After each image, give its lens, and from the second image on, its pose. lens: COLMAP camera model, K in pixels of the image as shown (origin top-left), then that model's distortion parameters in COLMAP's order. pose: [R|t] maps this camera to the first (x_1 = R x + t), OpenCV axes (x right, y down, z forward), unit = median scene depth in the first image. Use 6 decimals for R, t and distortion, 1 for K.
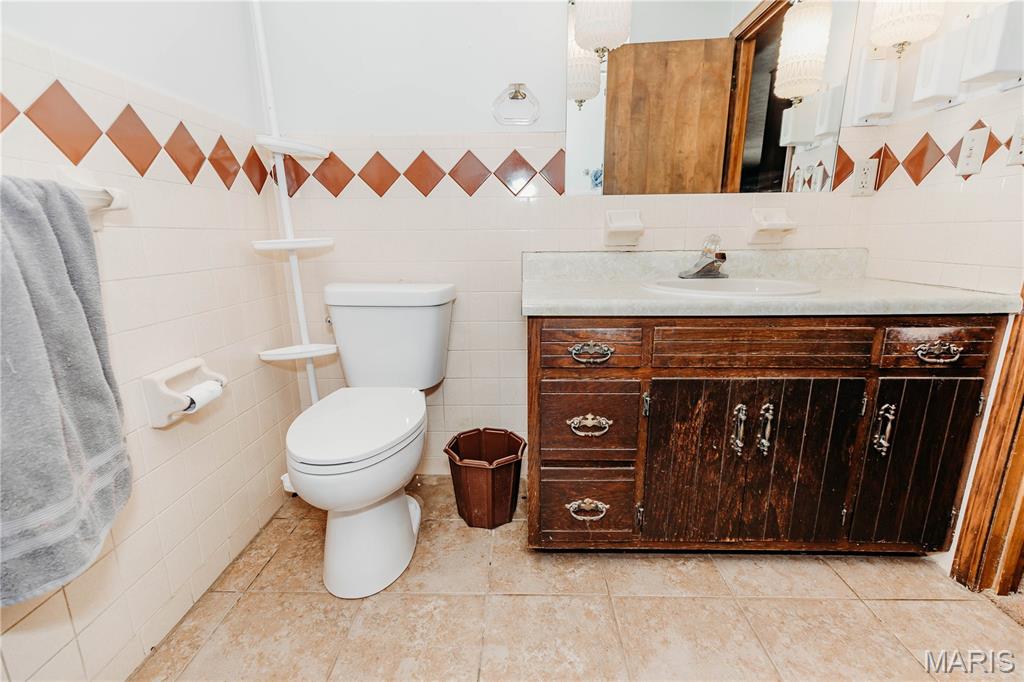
lens RADIAL K [[458.9, 0, 512.6], [0, 458.9, 343.8], [0, 0, 1]] dist [0.012909, -0.000405]
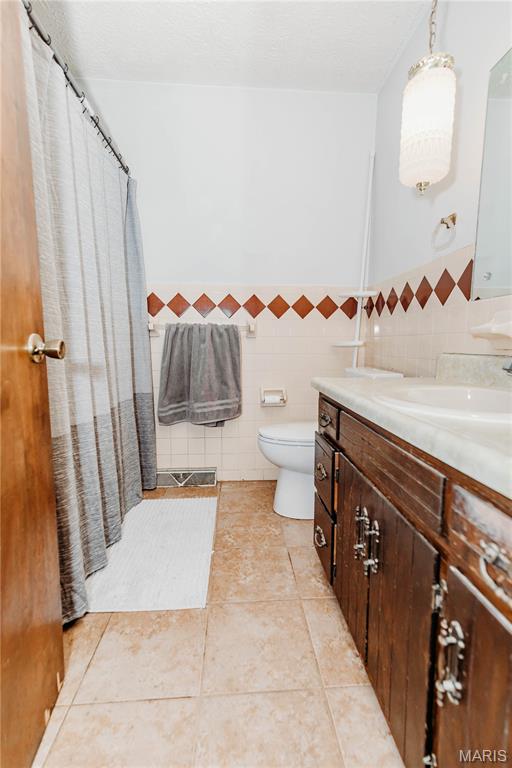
lens RADIAL K [[344.2, 0, 256.4], [0, 344.2, 403.1], [0, 0, 1]] dist [0.012909, -0.000405]
pose [[0.095437, 0.180147, -0.978999, 1.201186], [-0.247520, 0.956894, 0.151950, -0.137543], [0.964171, 0.227820, 0.135913, 0.671089]]
